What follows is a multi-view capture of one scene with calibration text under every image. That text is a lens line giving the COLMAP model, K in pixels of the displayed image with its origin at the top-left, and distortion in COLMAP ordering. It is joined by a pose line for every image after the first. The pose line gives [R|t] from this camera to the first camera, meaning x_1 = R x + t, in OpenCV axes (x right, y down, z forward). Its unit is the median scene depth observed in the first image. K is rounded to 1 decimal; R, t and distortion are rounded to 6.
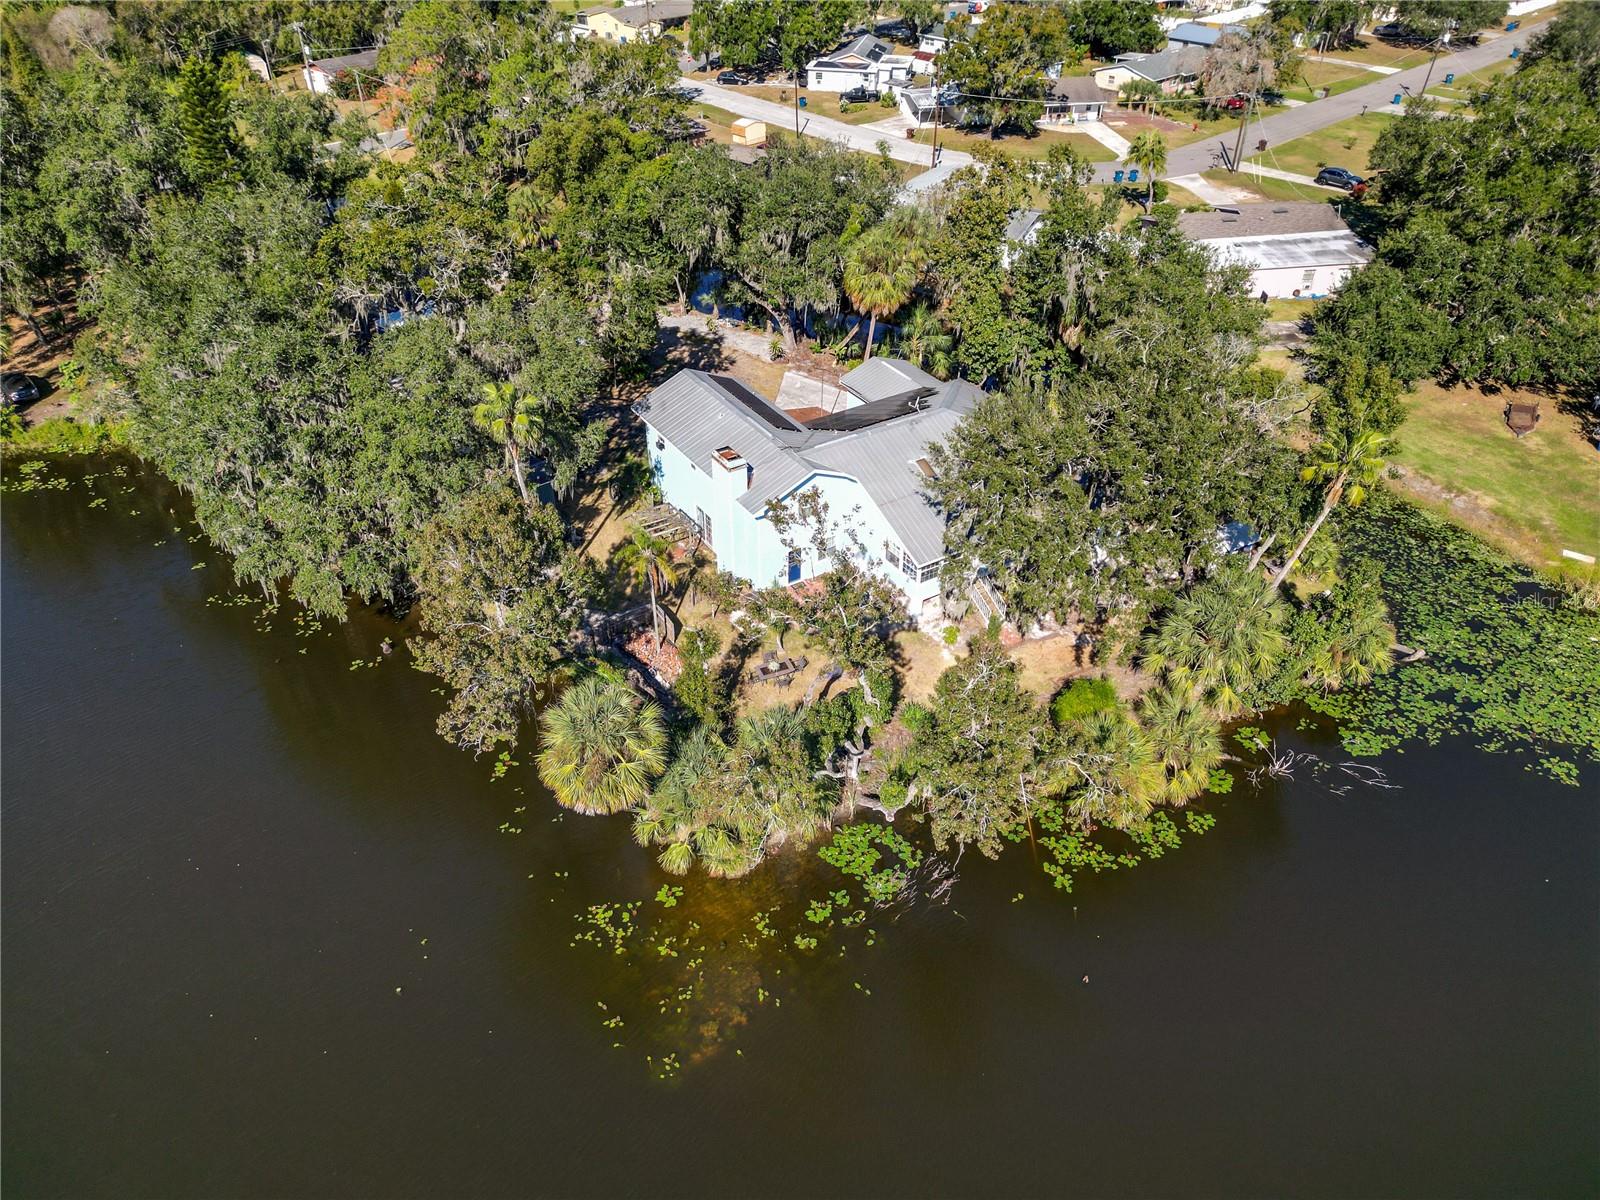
lens RADIAL K [[1119.0, 0, 808.1], [0, 1119.0, 607.4], [0, 0, 1]] dist [0.048586, -0.027499]
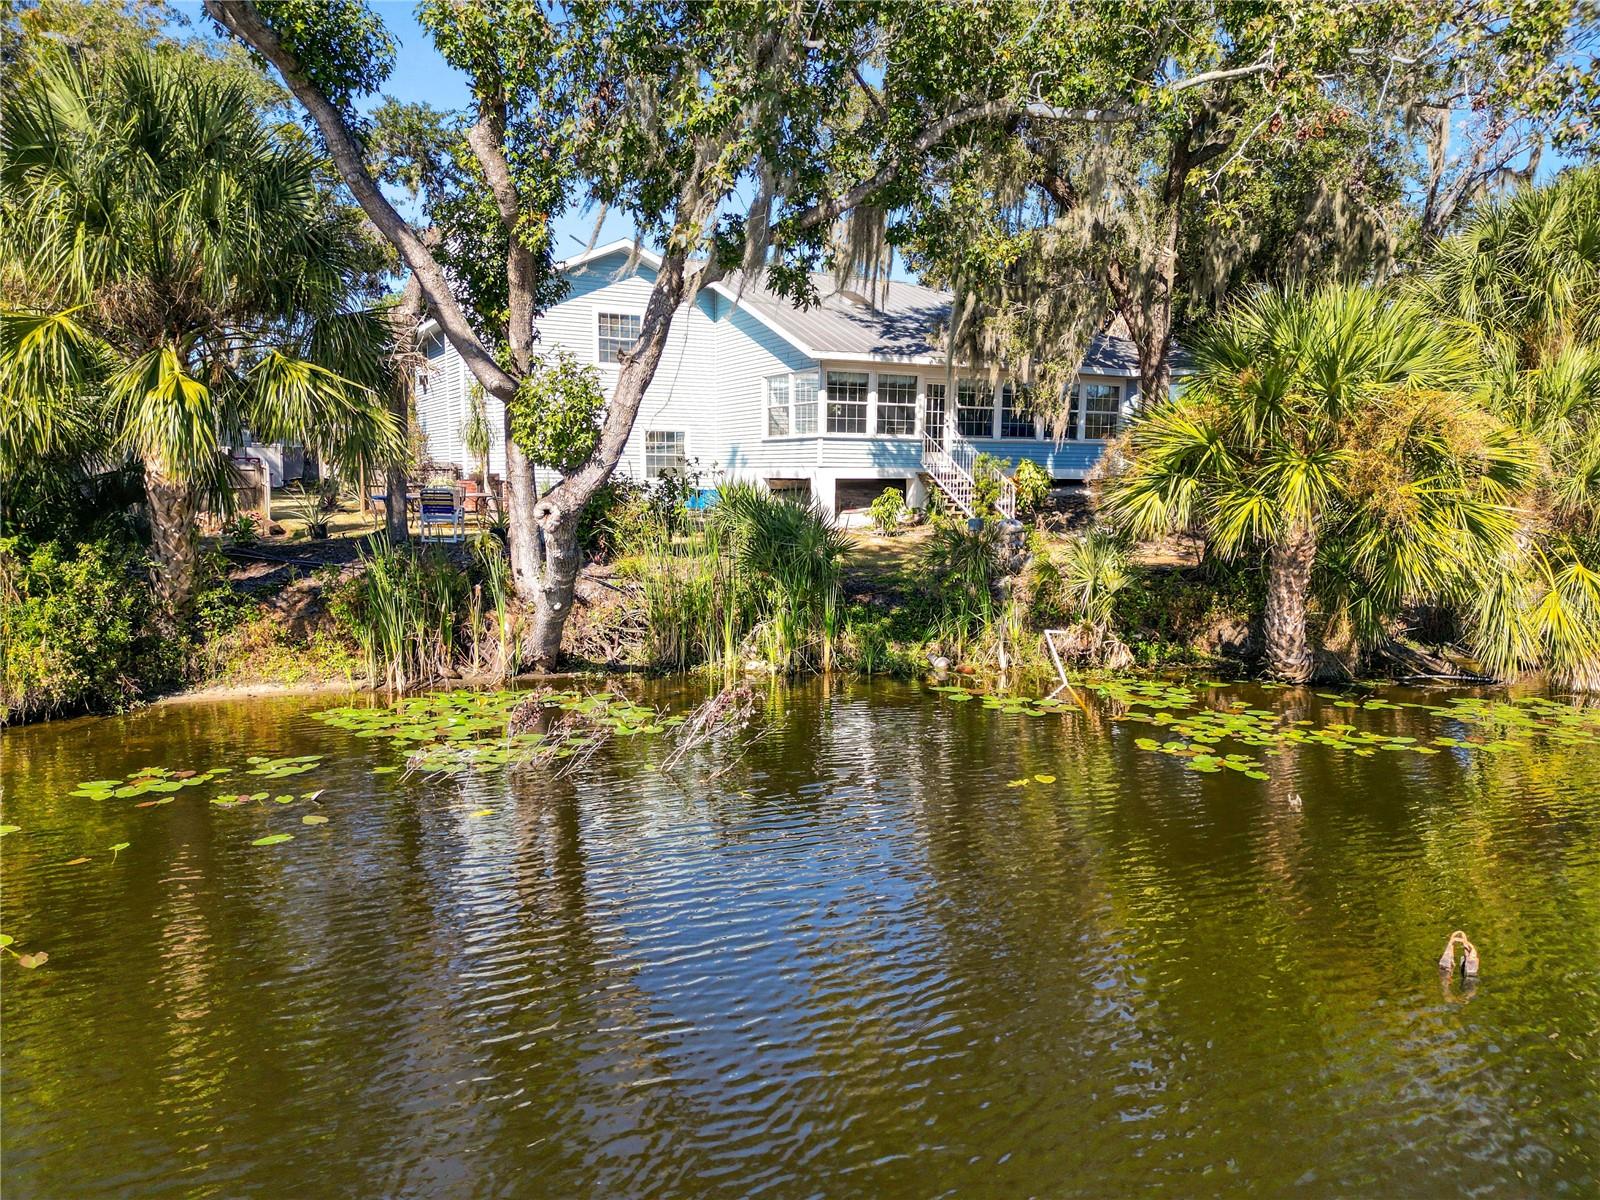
lens RADIAL K [[1119.0, 0, 807.9], [0, 1119.0, 606.5], [0, 0, 1]] dist [0.048586, -0.027499]
pose [[0.997354, 0.003767, -0.072602, 0.127560], [-0.039949, 0.862759, -0.504035, 0.277918], [0.060739, 0.505601, 0.860627, 0.630119]]
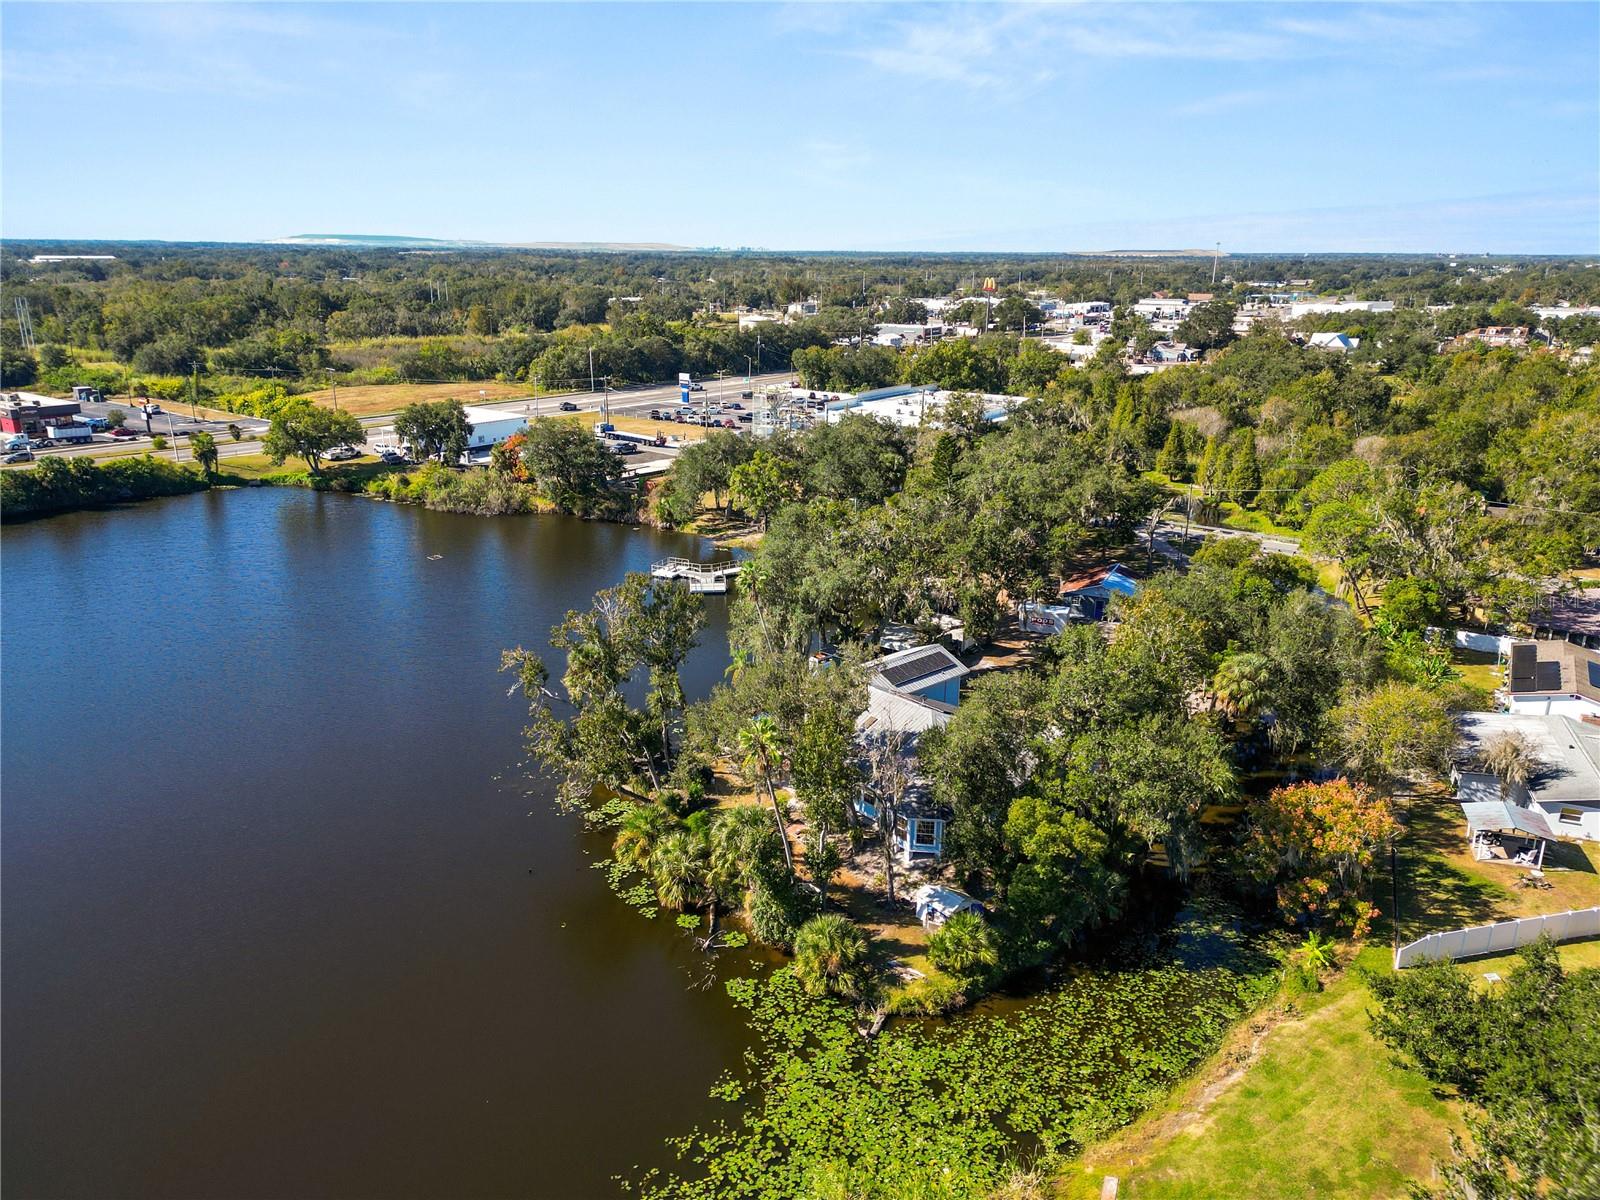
lens RADIAL K [[1119.0, 0, 792.9], [0, 1119.0, 593.9], [0, 0, 1]] dist [0.048586, -0.027499]
pose [[0.163226, 0.284348, -0.944724, 1.473410], [-0.588244, 0.796789, 0.138188, -0.415898], [0.792039, 0.533173, 0.297323, 0.405970]]
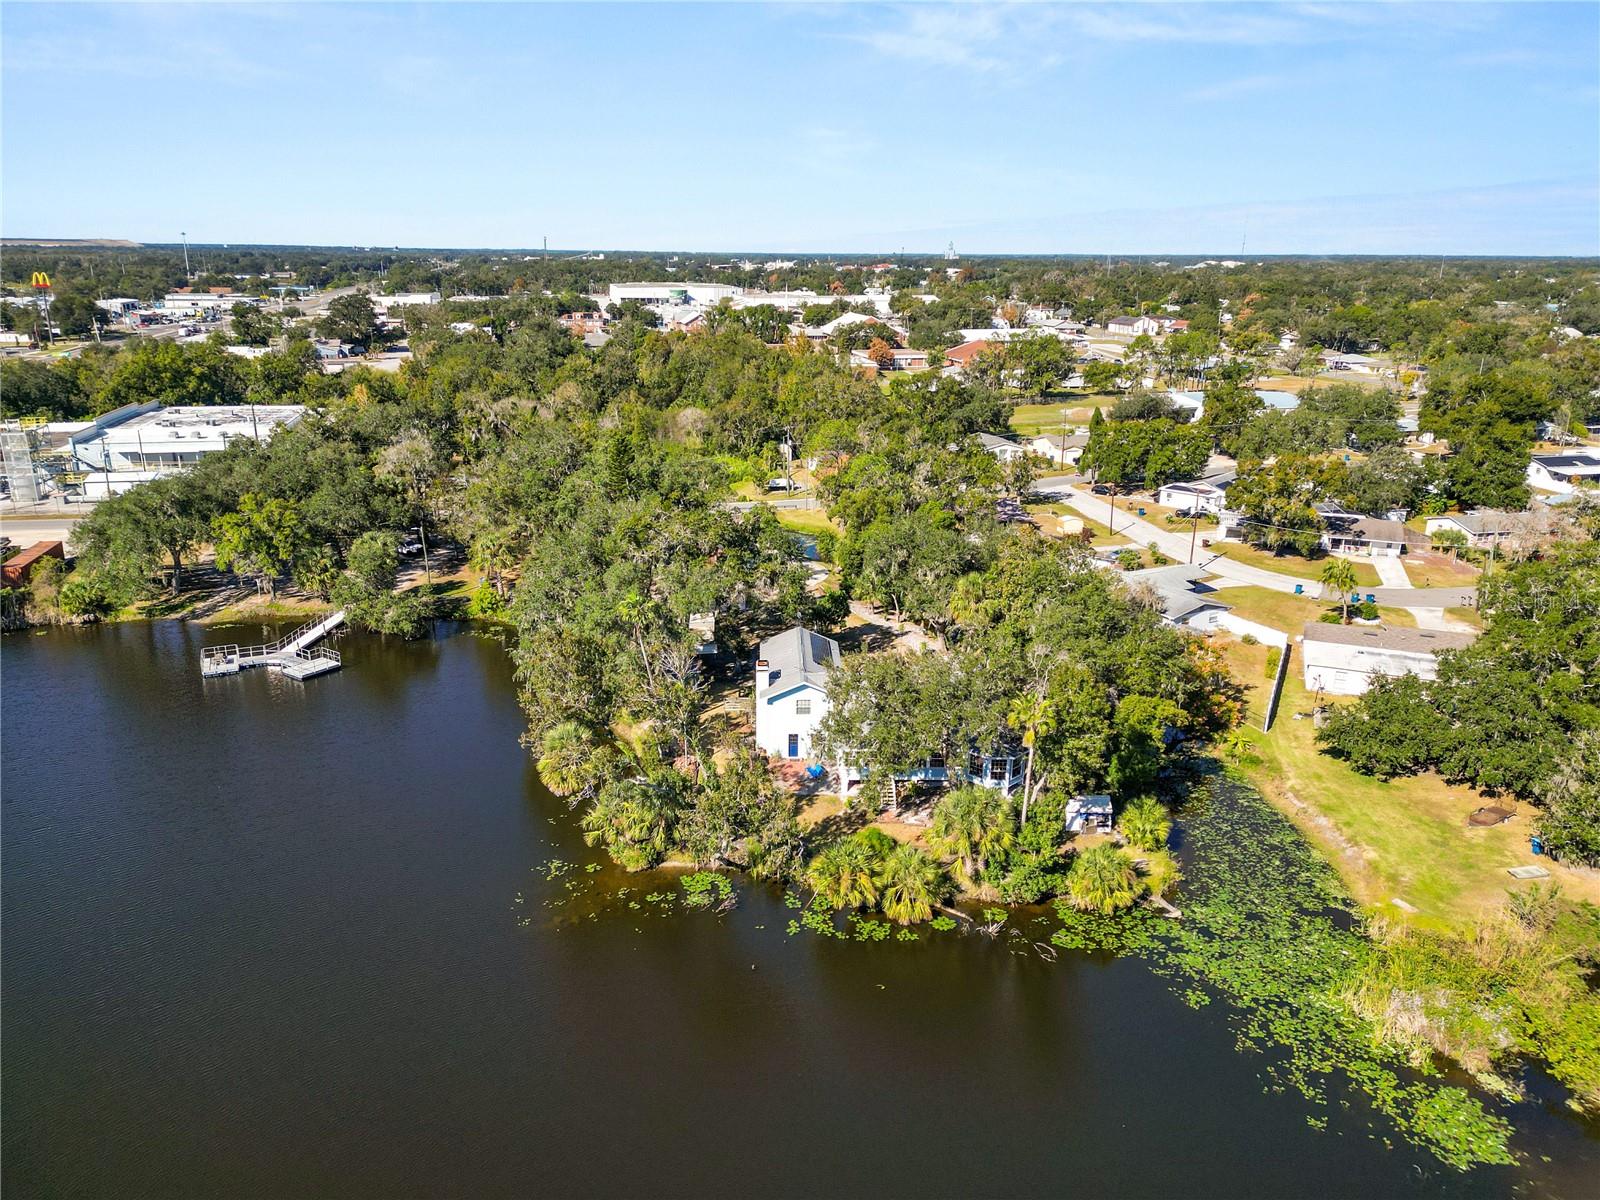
lens RADIAL K [[1119.0, 0, 800.0], [0, 1119.0, 601.4], [0, 0, 1]] dist [0.048586, -0.027499]
pose [[0.859389, 0.155463, -0.487116, 0.761276], [-0.307464, 0.918305, -0.249363, 0.171684], [0.408555, 0.364070, 0.836980, -0.393987]]
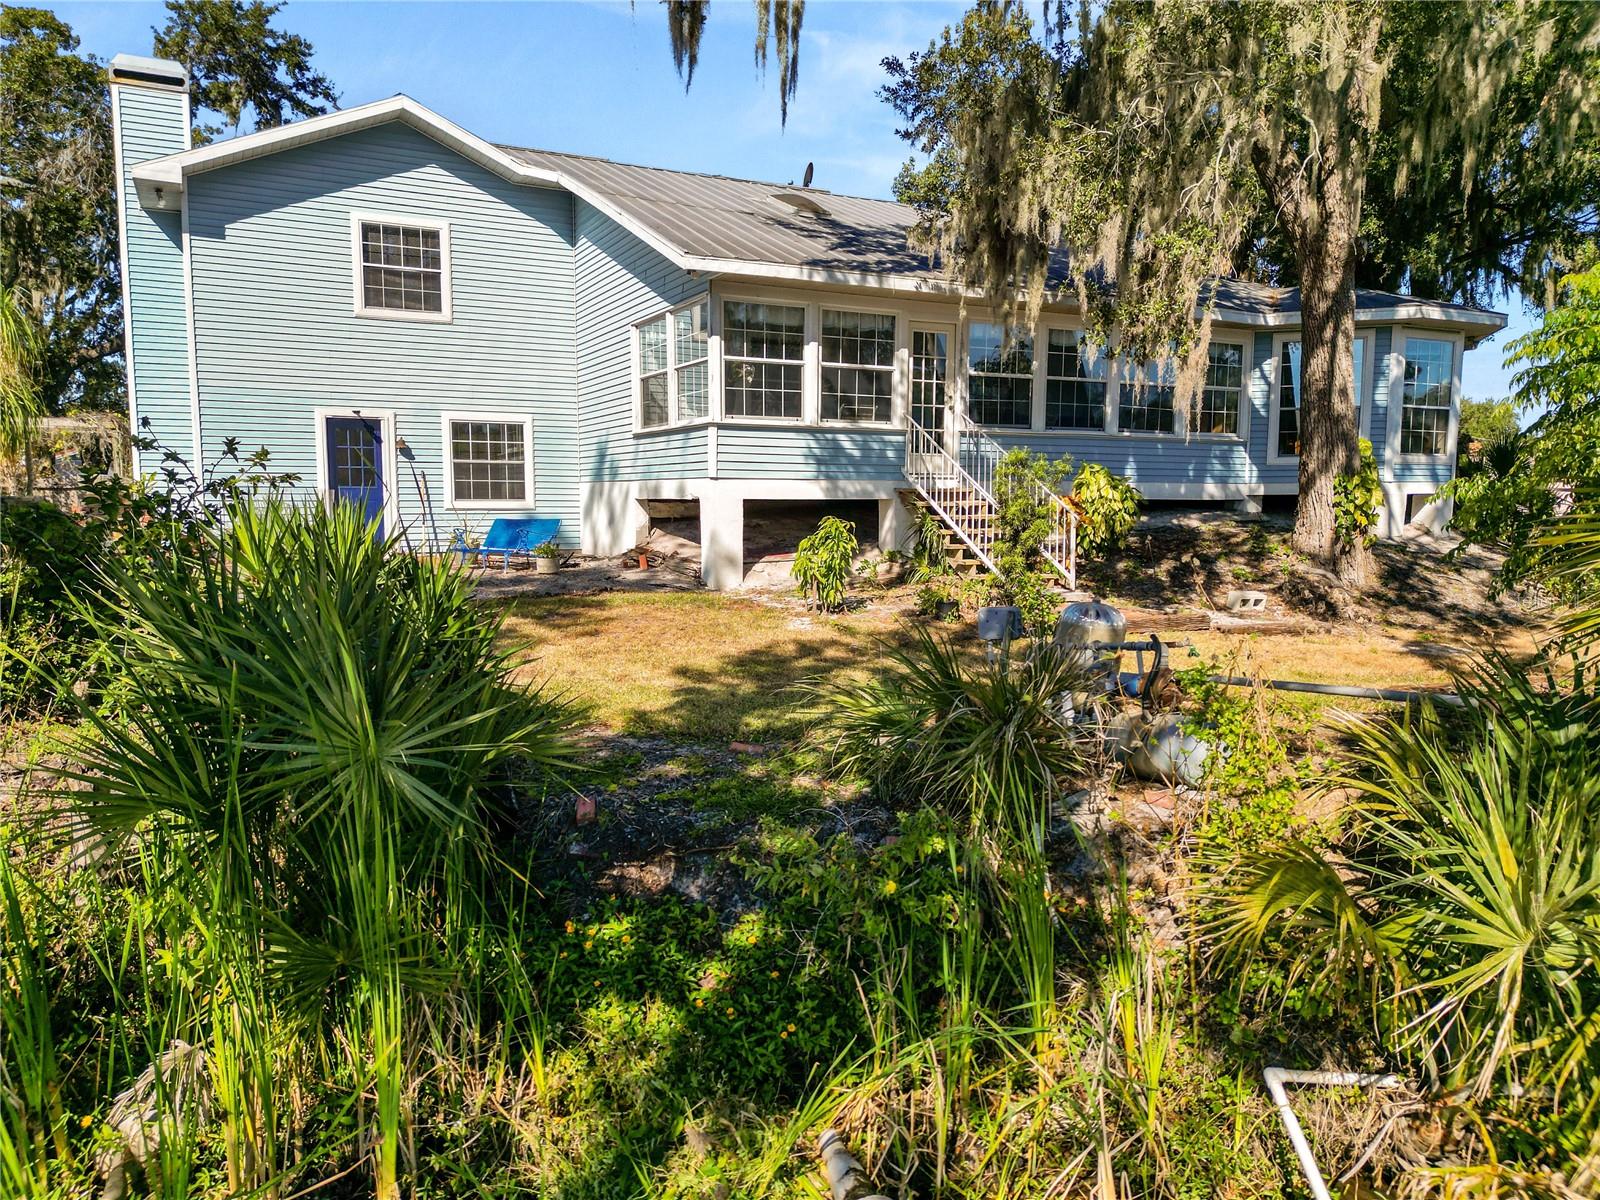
lens RADIAL K [[1119.0, 0, 806.5], [0, 1119.0, 592.4], [0, 0, 1]] dist [0.048586, -0.027499]
pose [[0.995086, -0.000395, -0.099014, 0.144669], [-0.052511, 0.845675, -0.531109, 0.145913], [0.083943, 0.533698, 0.841499, 0.807087]]
